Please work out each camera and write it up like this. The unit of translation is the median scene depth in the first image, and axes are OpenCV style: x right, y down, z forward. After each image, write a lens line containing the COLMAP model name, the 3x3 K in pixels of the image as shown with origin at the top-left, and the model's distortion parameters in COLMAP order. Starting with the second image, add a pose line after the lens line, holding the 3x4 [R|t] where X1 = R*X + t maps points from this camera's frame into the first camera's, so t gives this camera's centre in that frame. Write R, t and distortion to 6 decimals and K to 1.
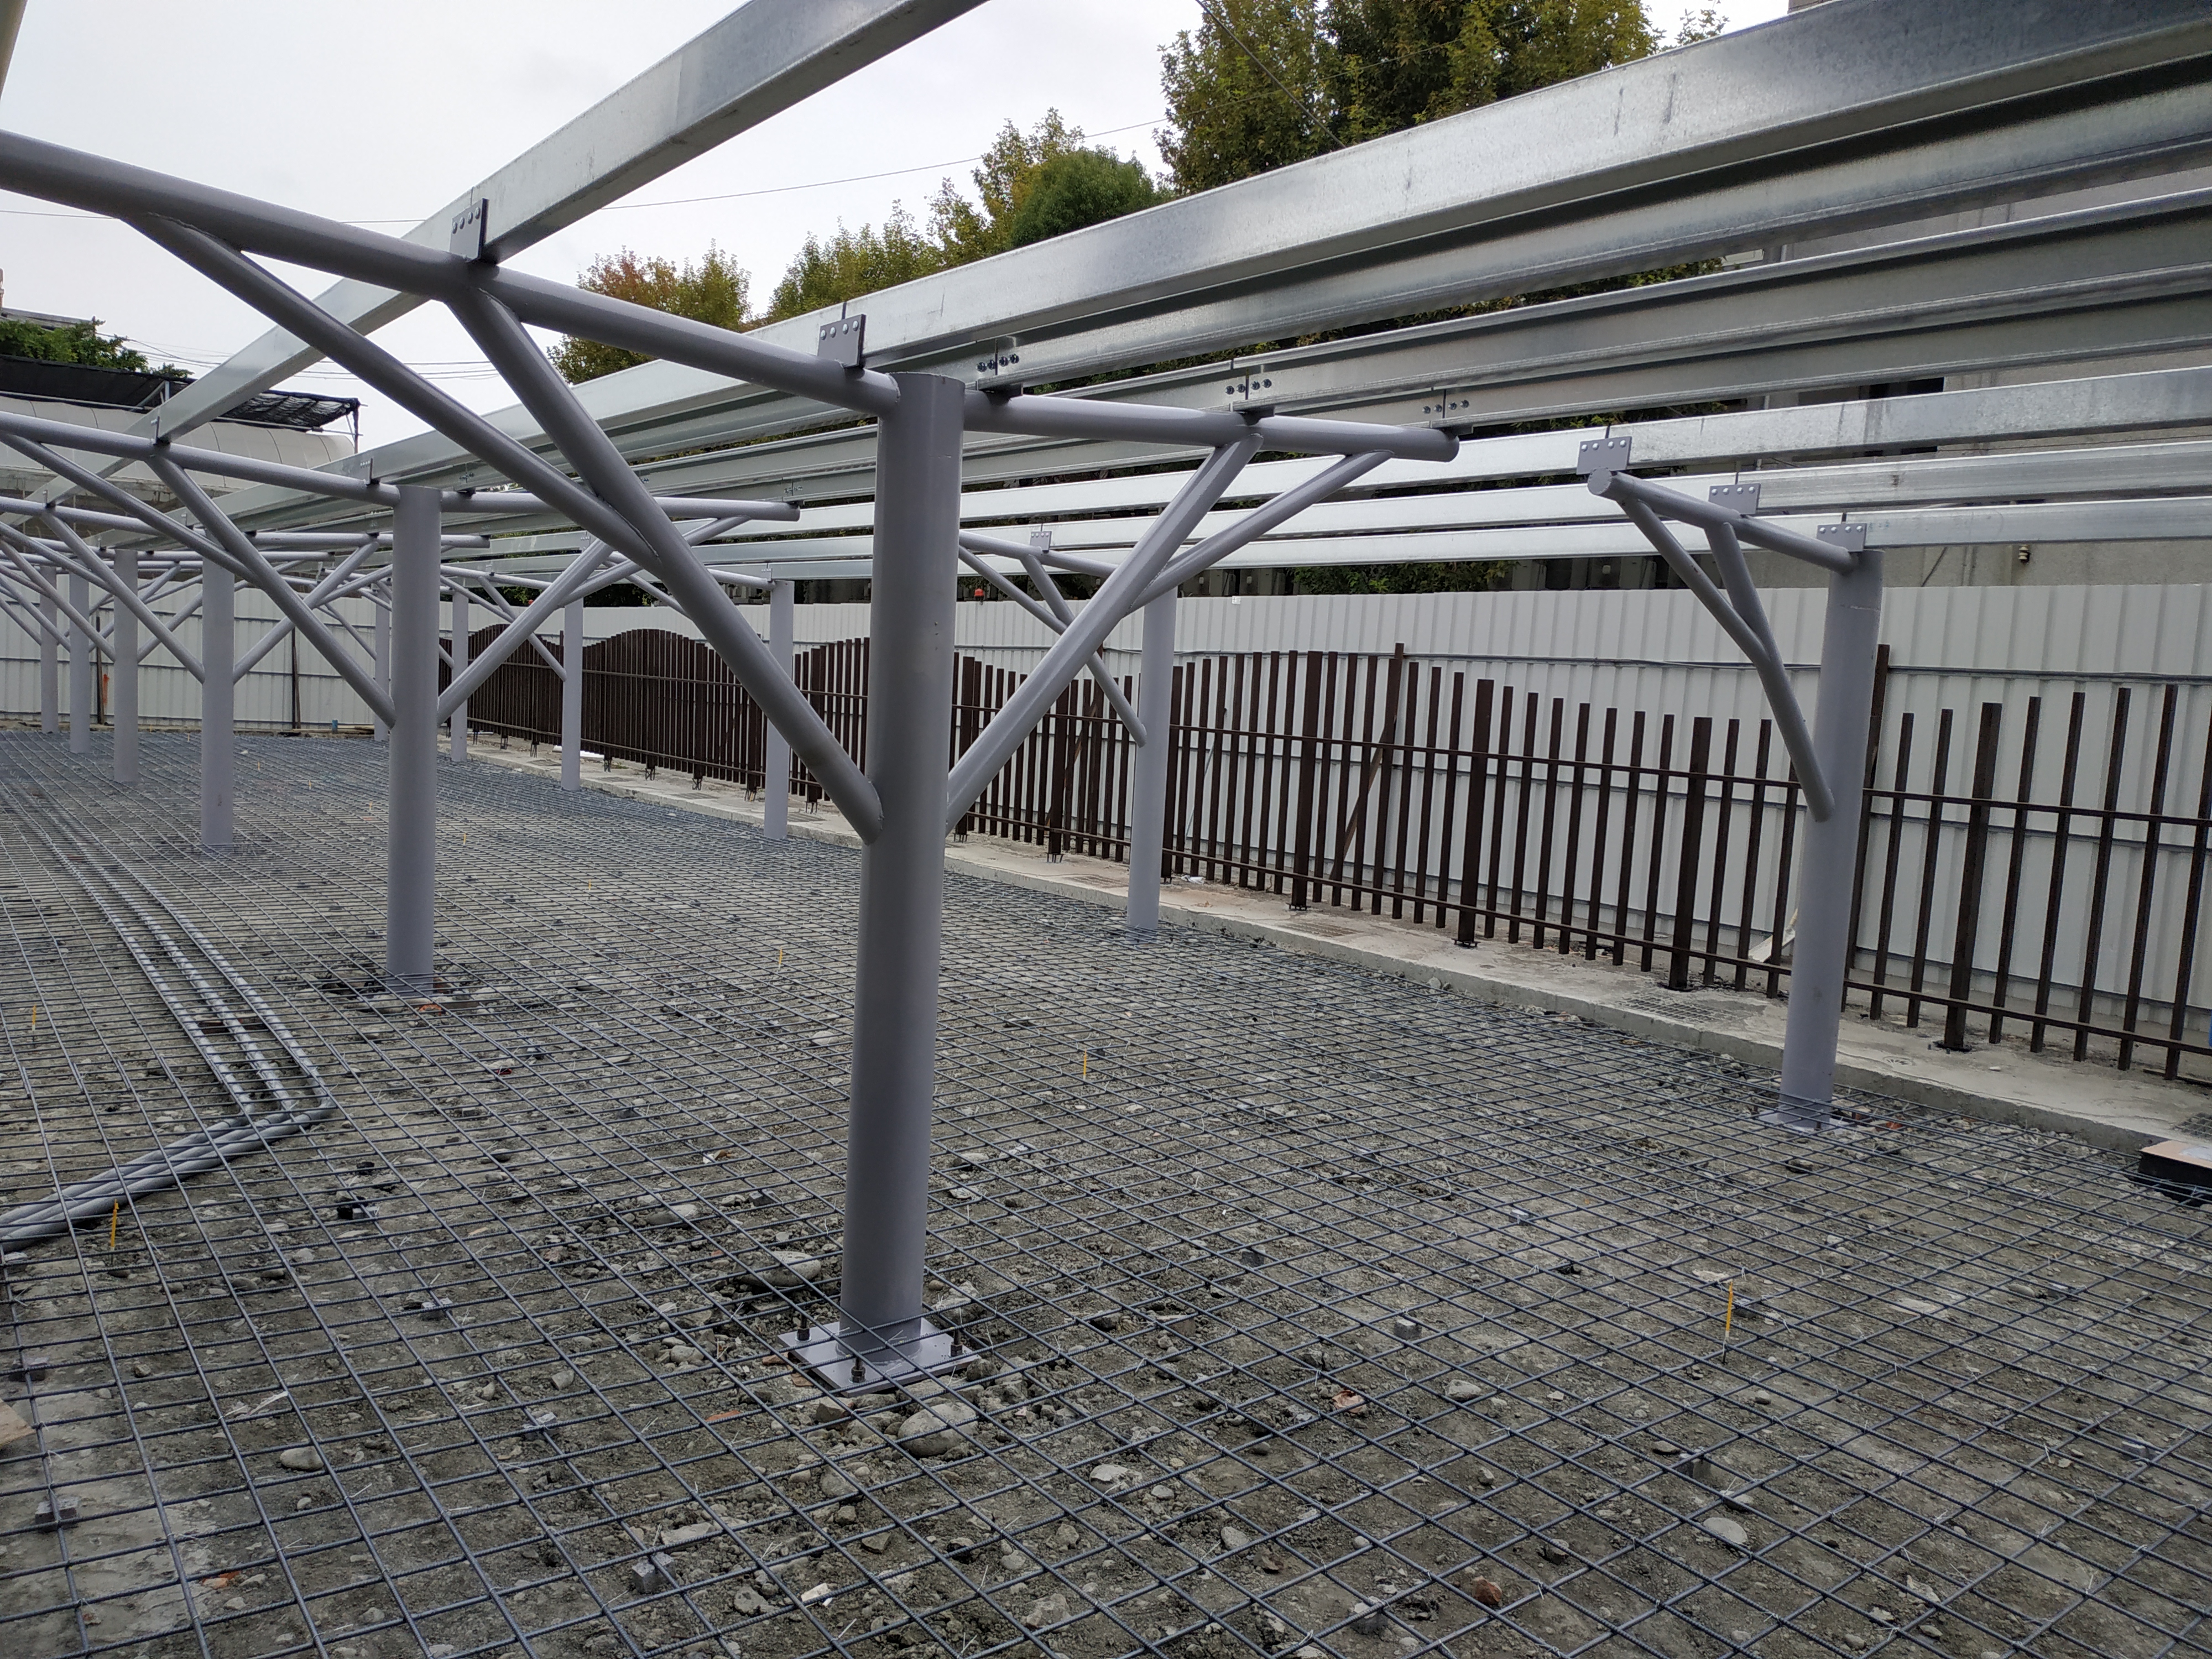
lens RADIAL K [[1591.8, 0, 1105.0], [0, 1591.8, 834.3], [0, 0, 1]] dist [0.004150, 0.000215]
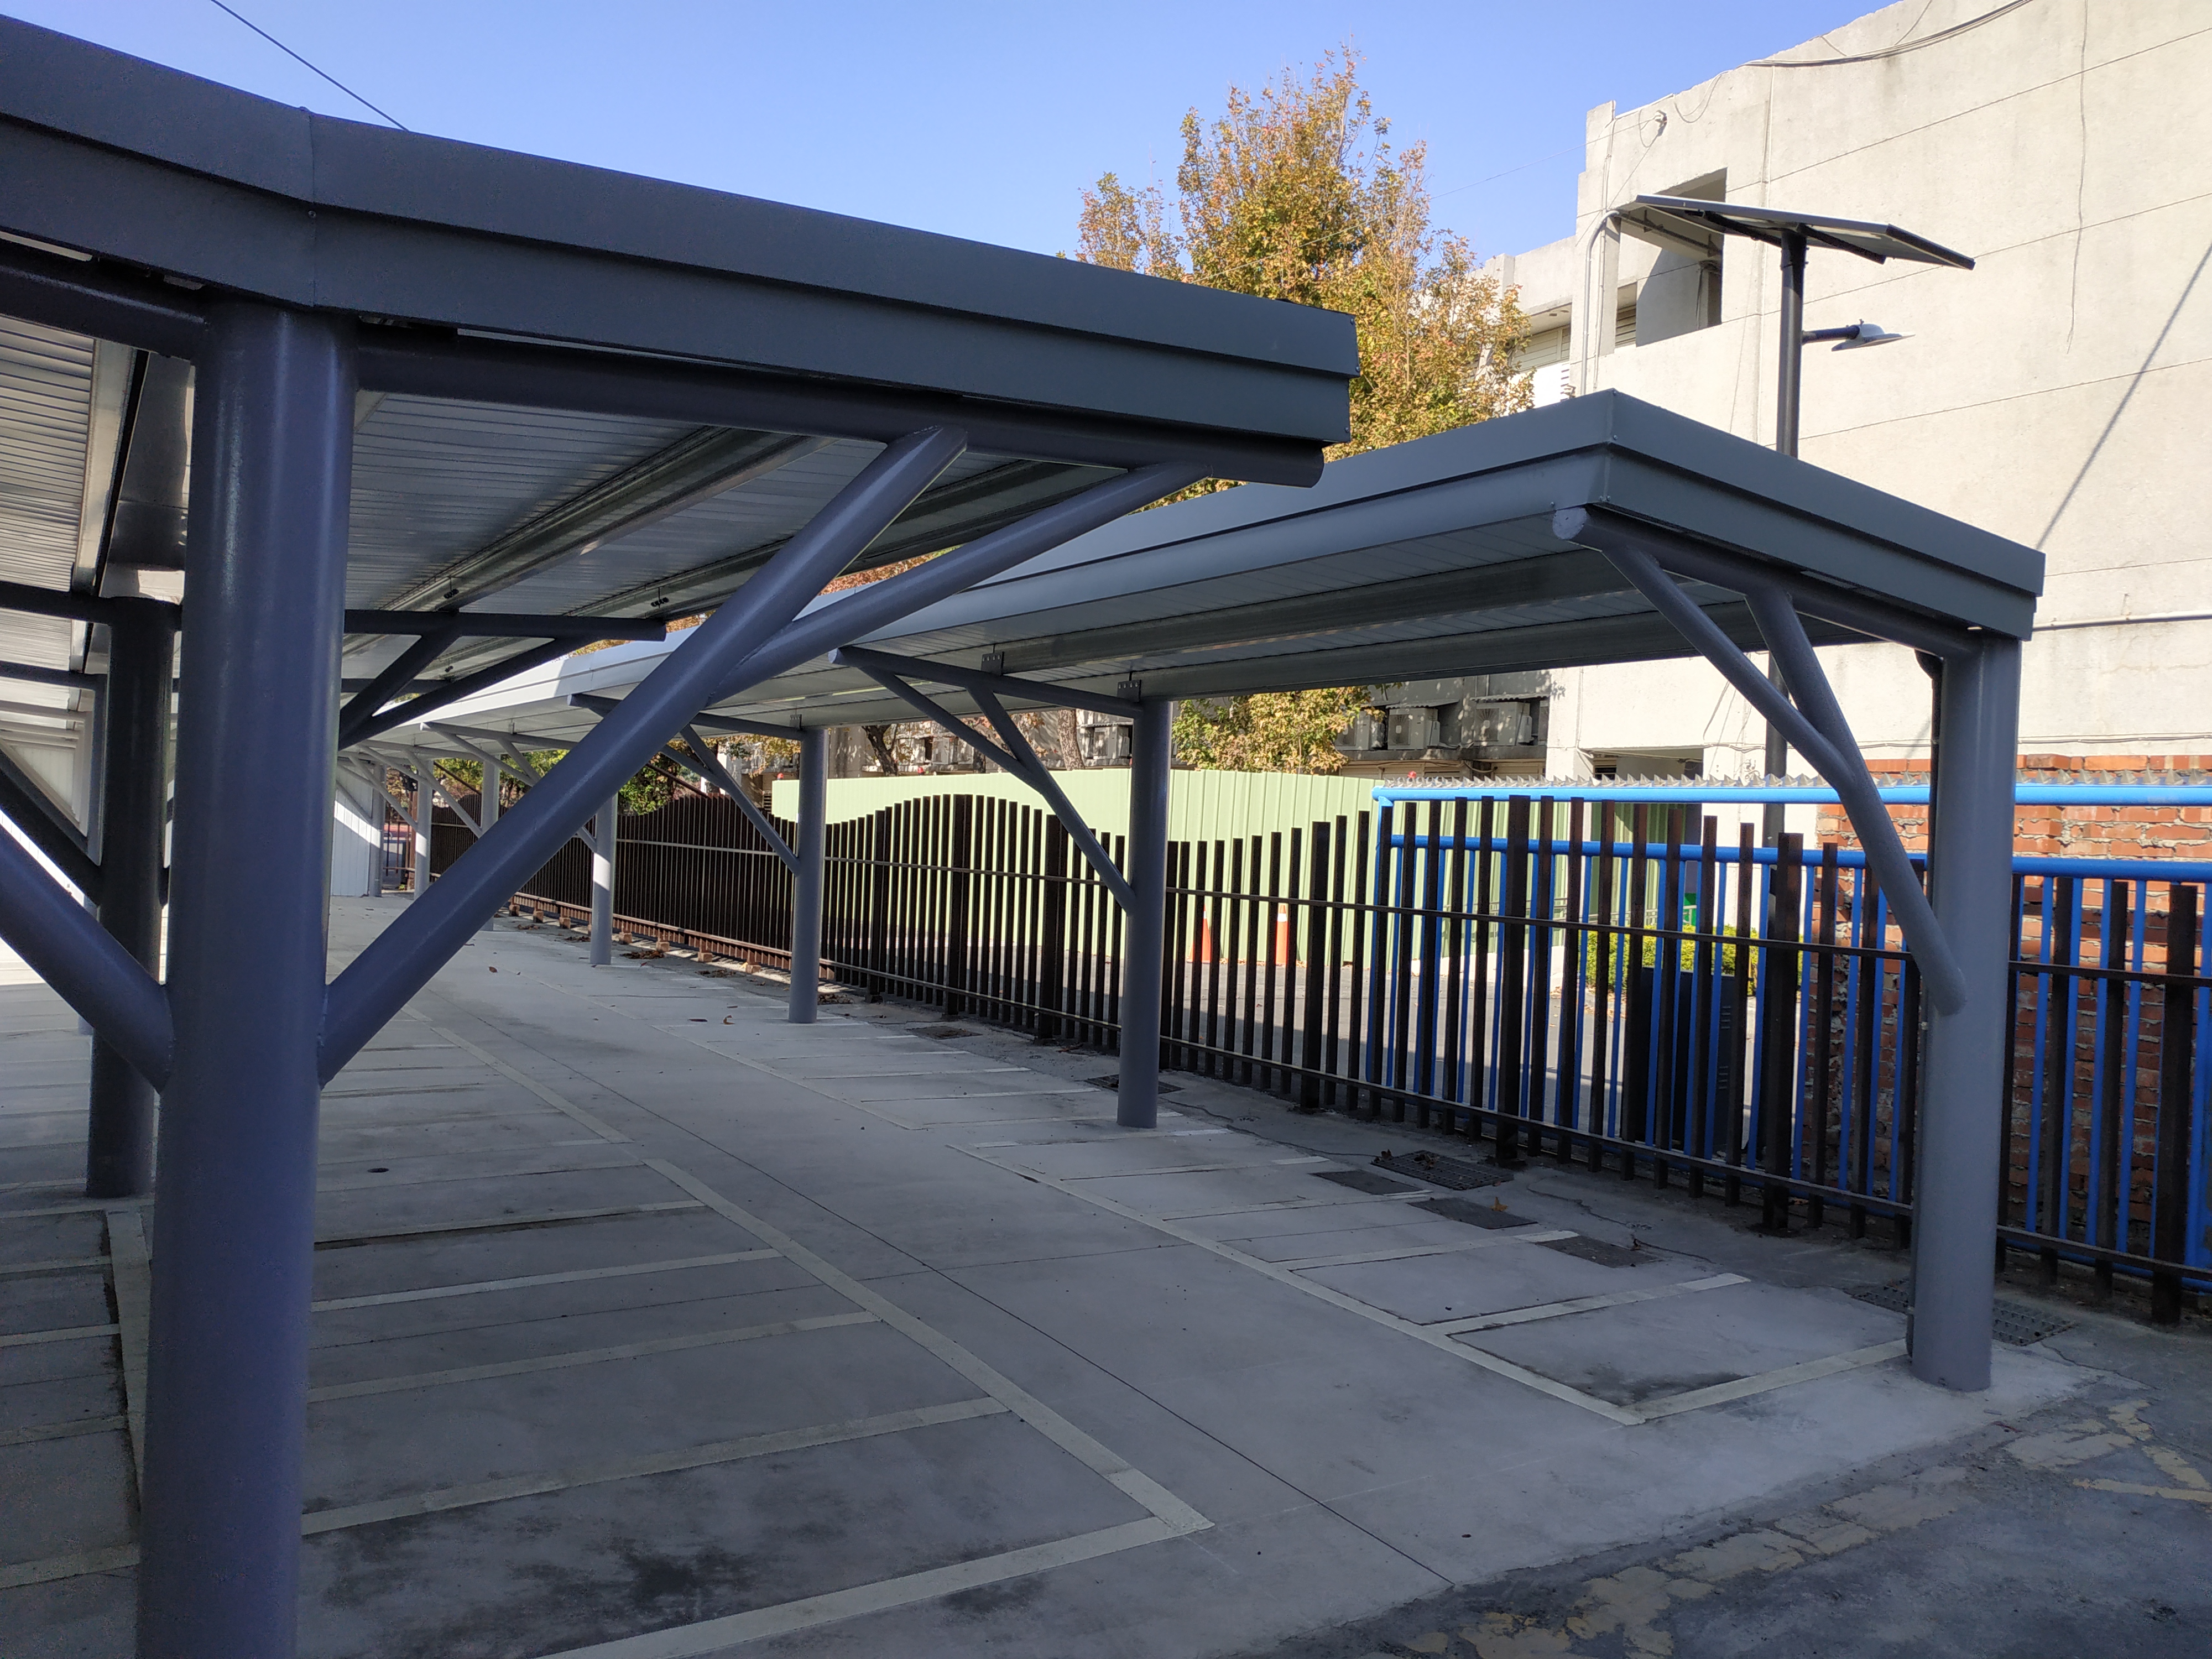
lens RADIAL K [[1591.8, 0, 1105.5], [0, 1591.8, 827.1], [0, 0, 1]] dist [0.004150, 0.000215]
pose [[0.996952, -0.001698, -0.077994, 0.151033], [-0.007214, 0.993473, -0.113838, -0.007937], [0.077678, 0.114053, 0.990433, 0.304752]]
